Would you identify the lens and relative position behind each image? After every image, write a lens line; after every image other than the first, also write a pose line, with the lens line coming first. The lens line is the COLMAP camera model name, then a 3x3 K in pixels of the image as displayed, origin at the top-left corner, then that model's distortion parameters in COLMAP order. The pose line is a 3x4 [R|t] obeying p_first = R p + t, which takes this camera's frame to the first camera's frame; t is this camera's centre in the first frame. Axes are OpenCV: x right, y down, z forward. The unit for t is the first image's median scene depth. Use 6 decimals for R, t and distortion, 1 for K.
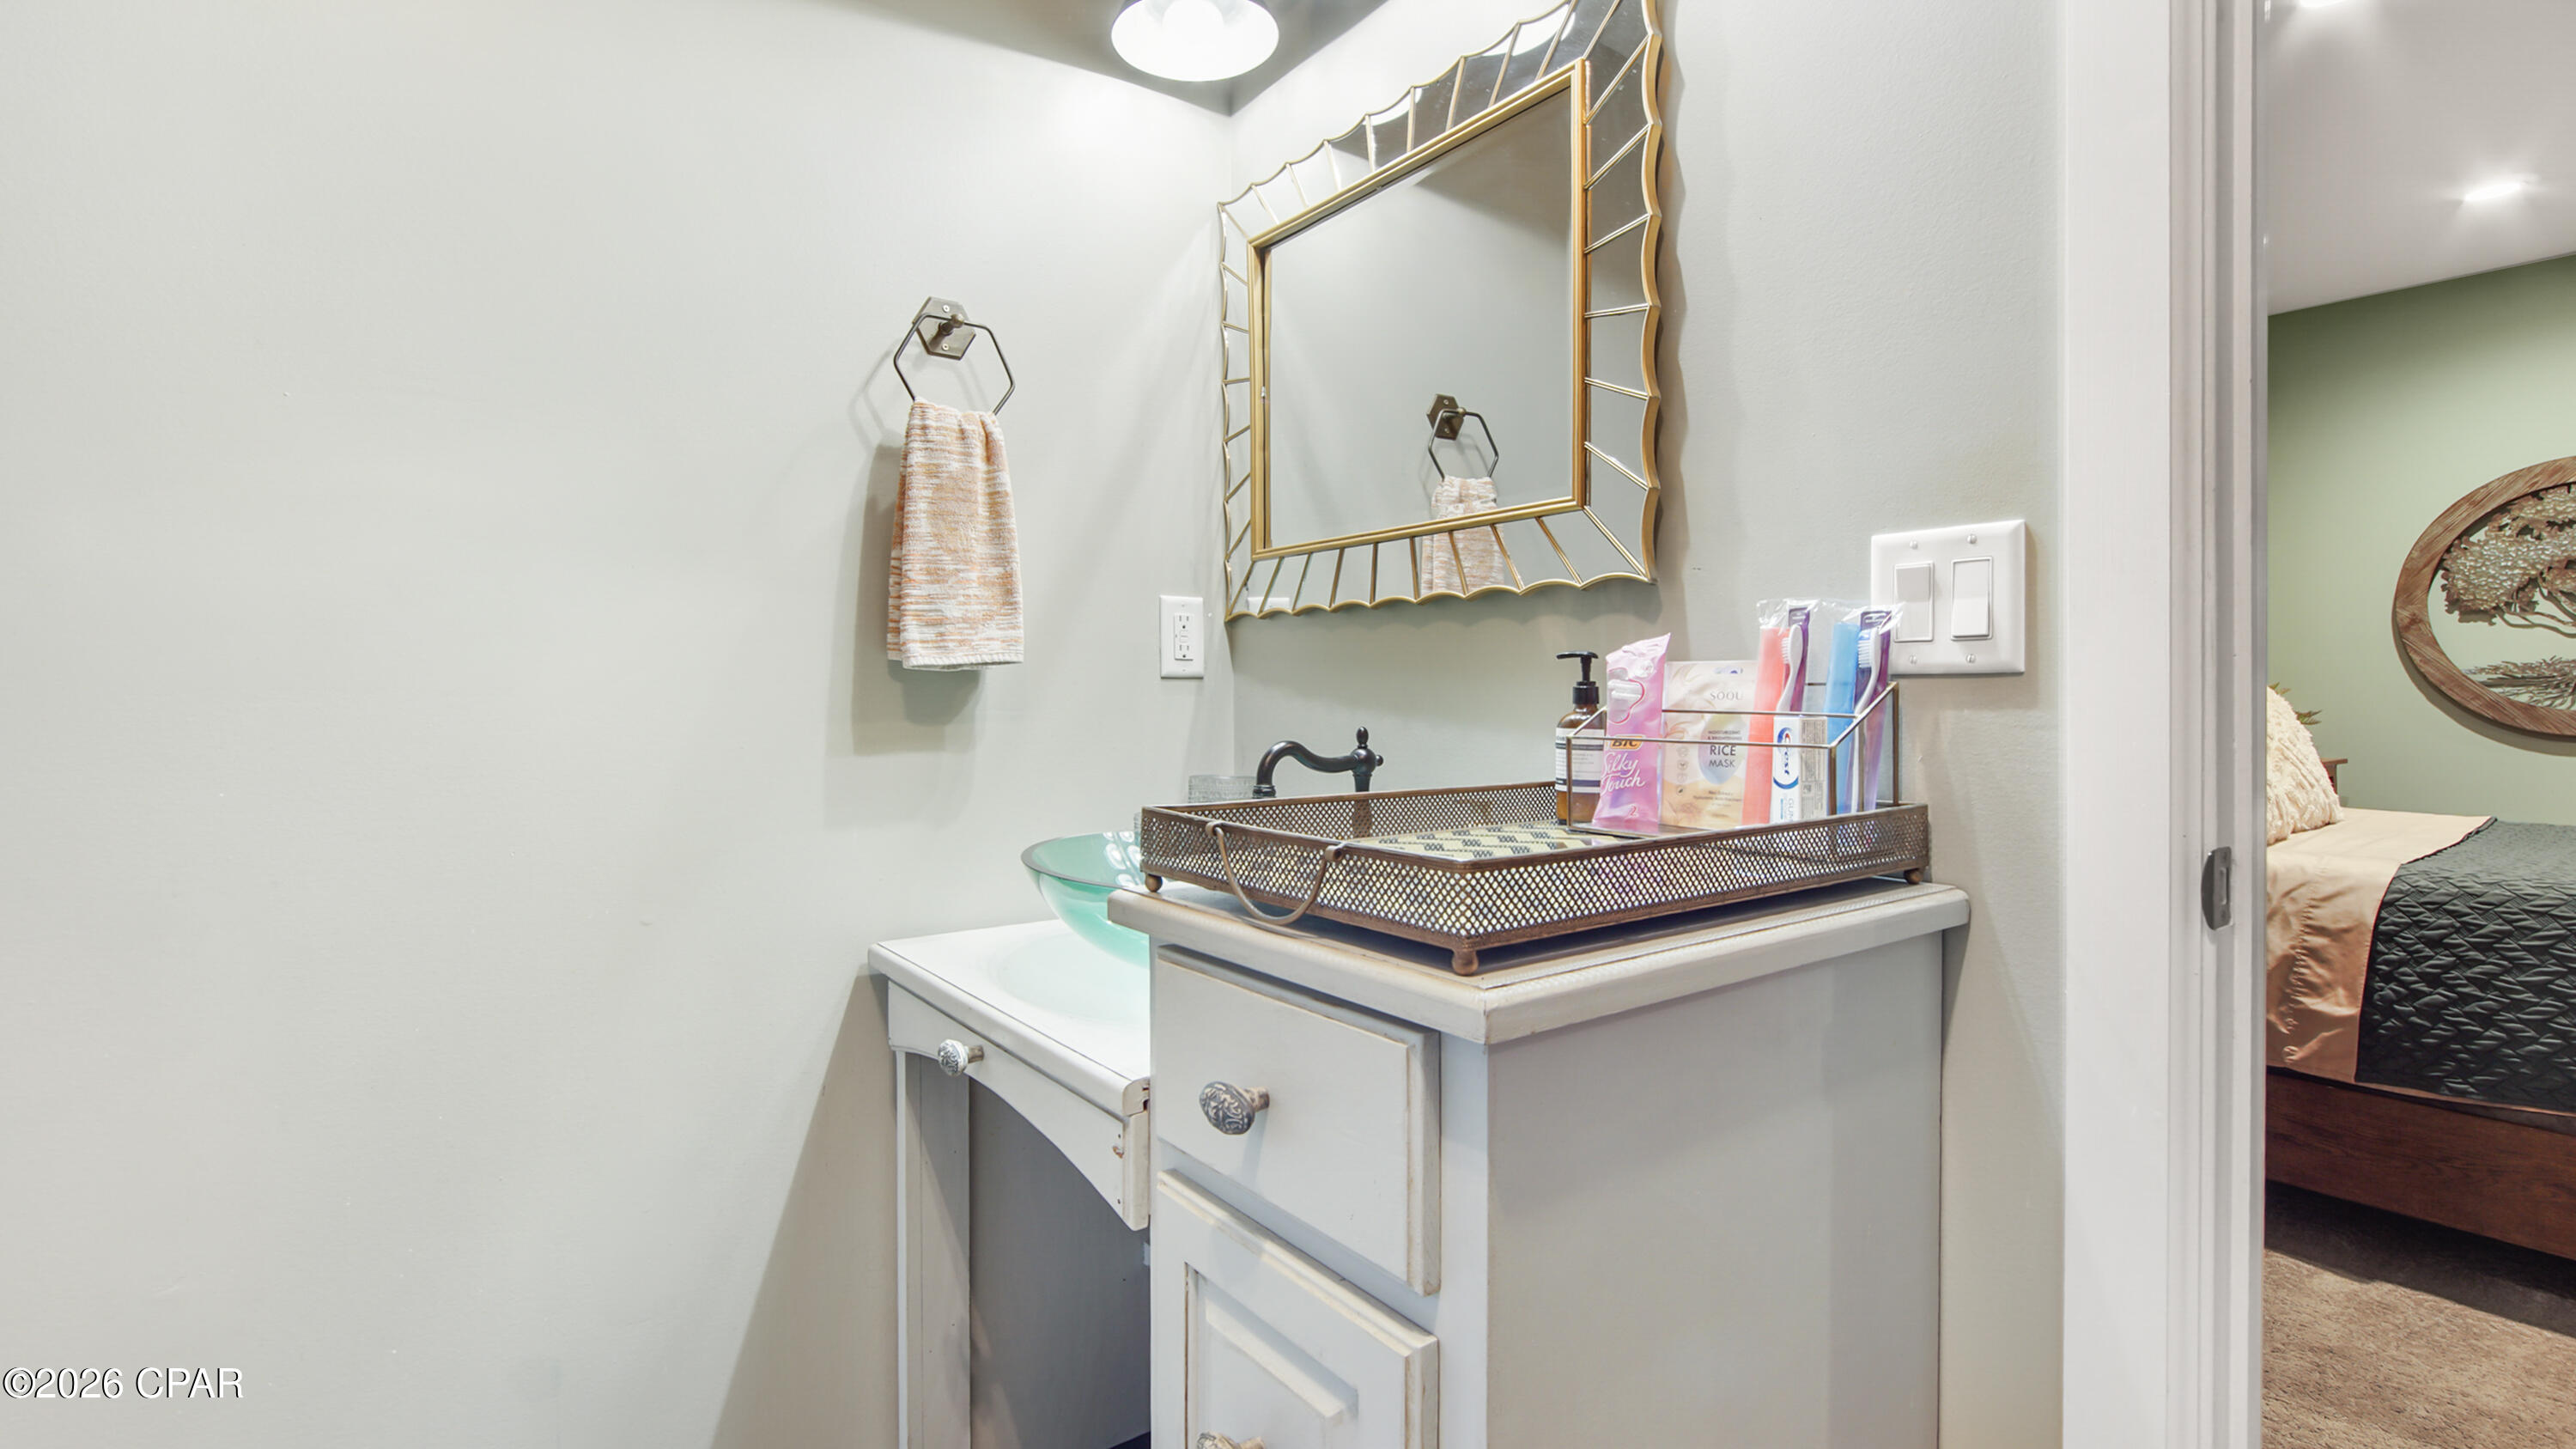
lens RADIAL K [[1175.8, 0, 1316.2], [0, 1175.8, 703.9], [0, 0, 1]] dist [0.002572, 0.001091]
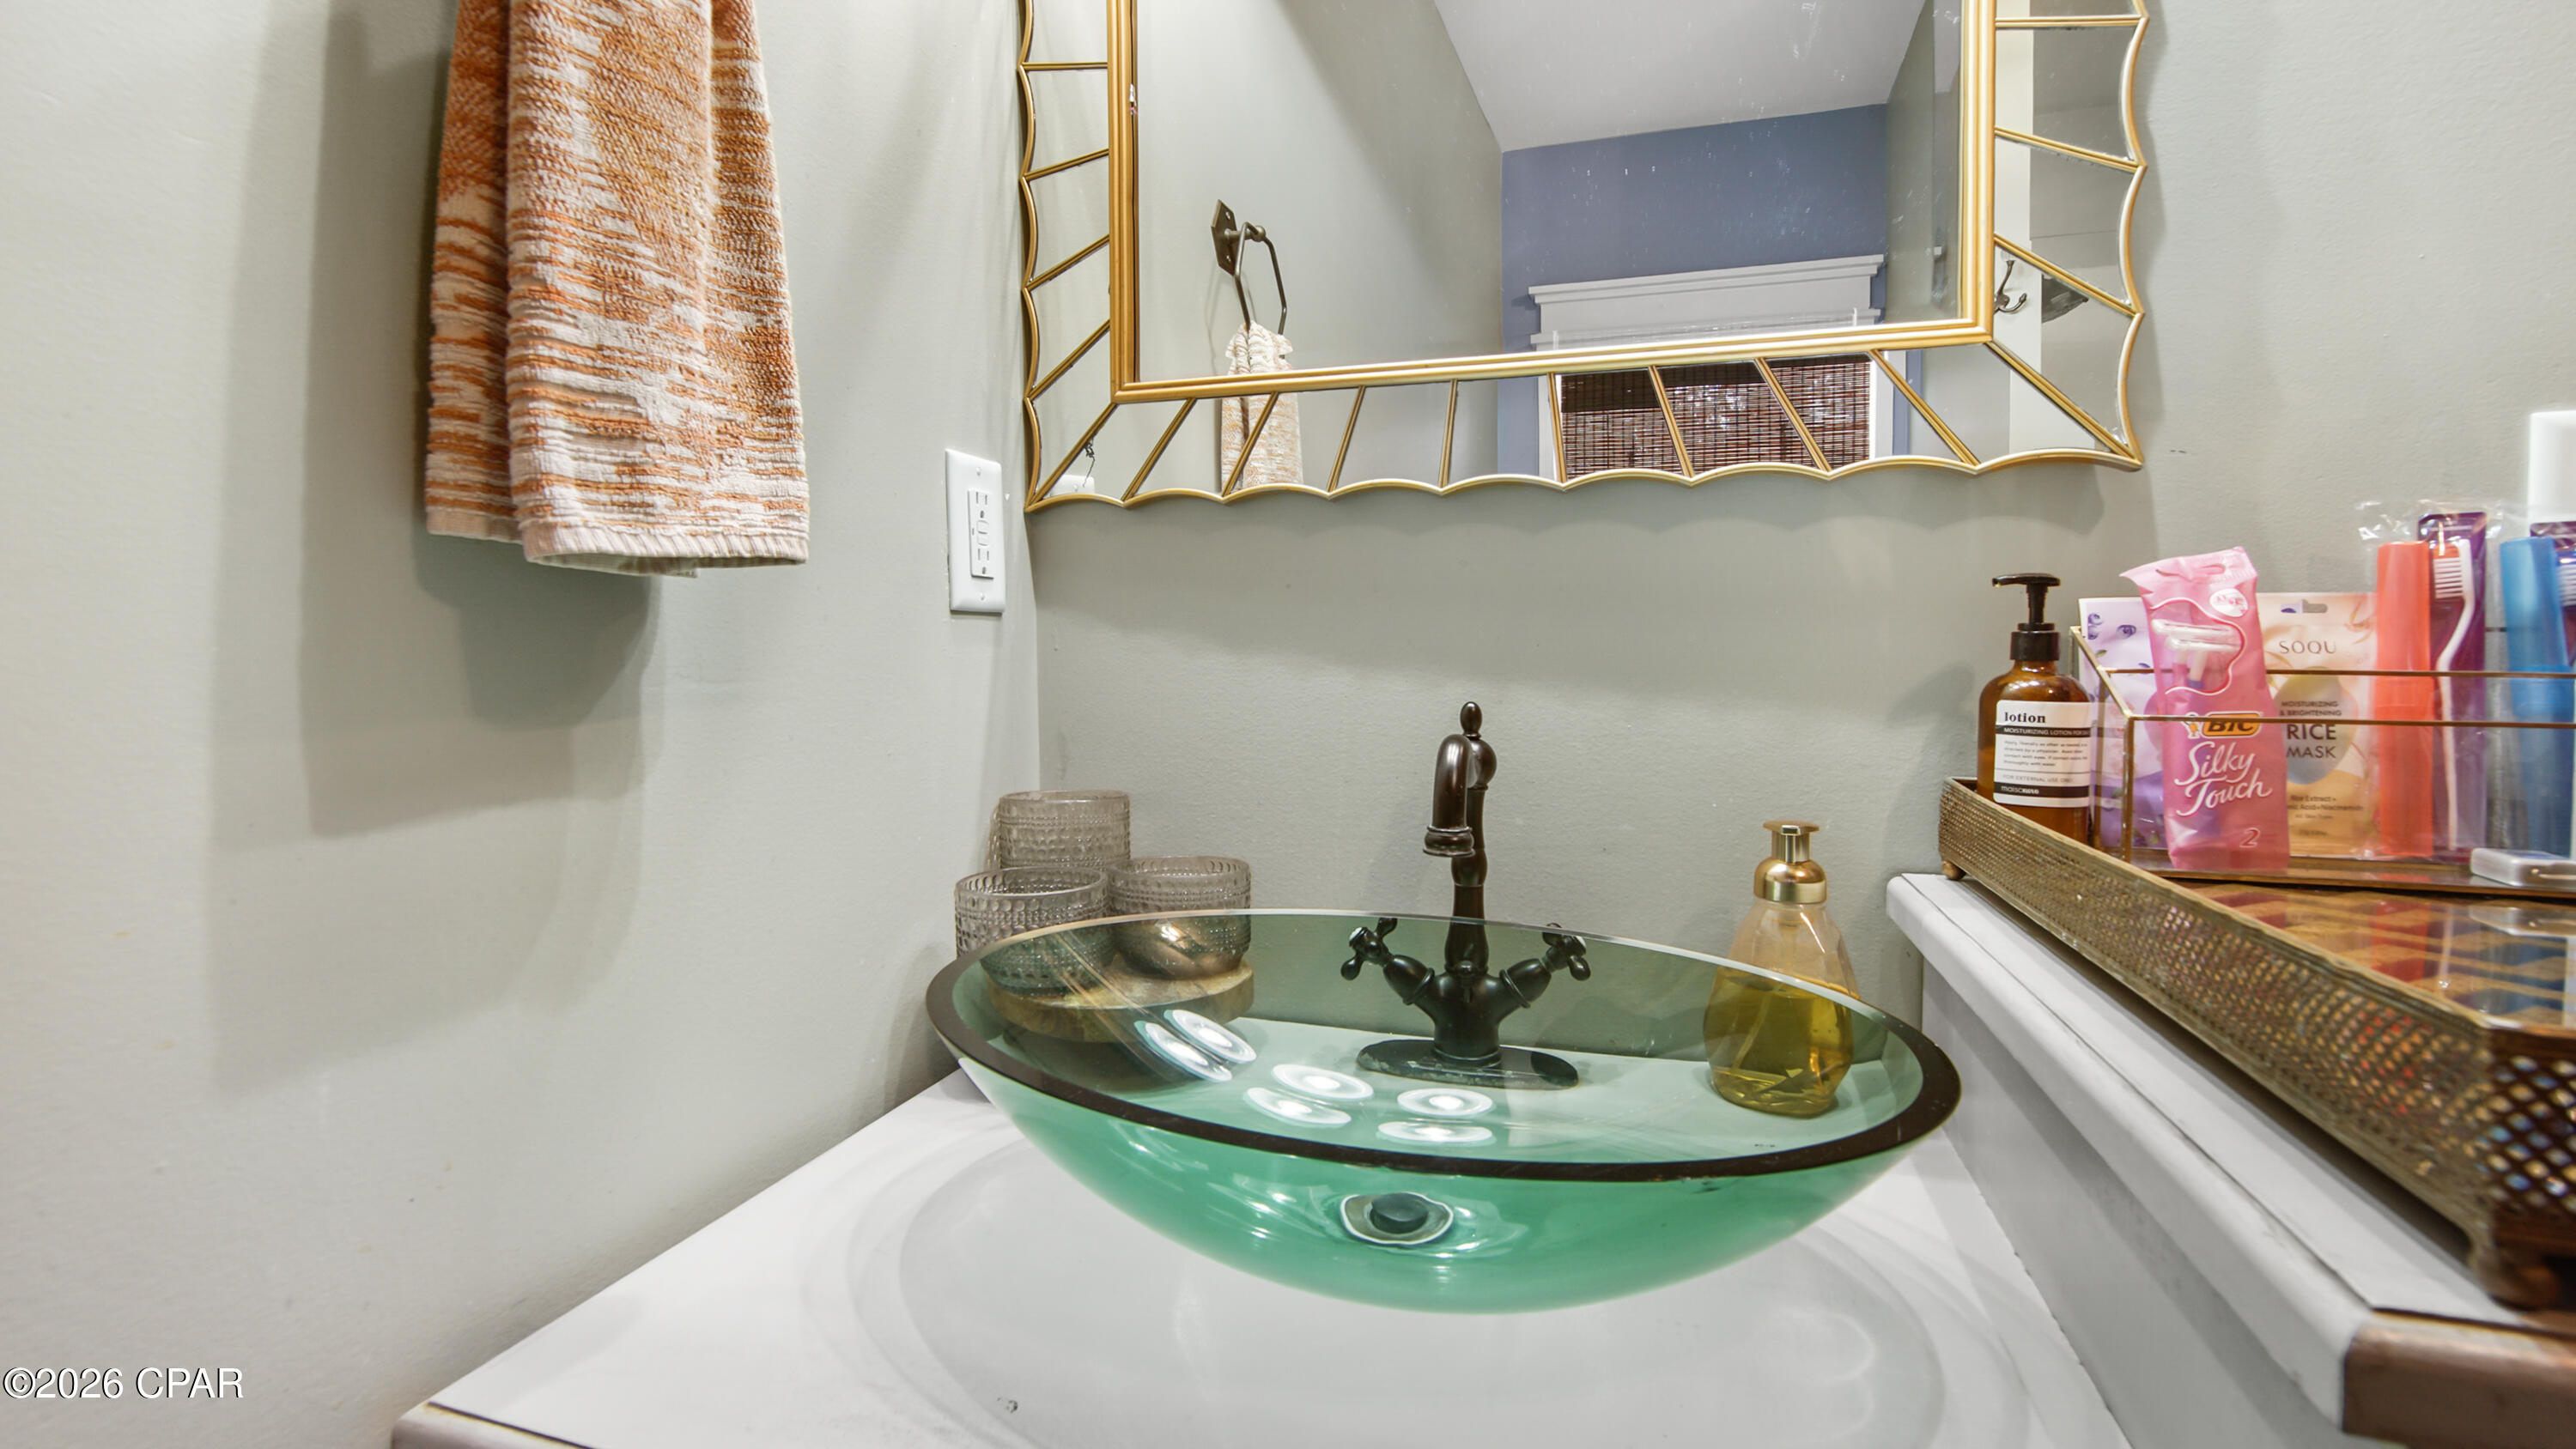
lens RADIAL K [[1159.8, 0, 1291.1], [0, 1159.8, 691.3], [0, 0, 1]] dist [-0.001924, 0.000511]
pose [[0.820510, -0.019809, 0.571289, -0.343836], [0.003781, 0.999566, 0.029229, -0.002342], [-0.571620, -0.021822, 0.820228, 0.584447]]
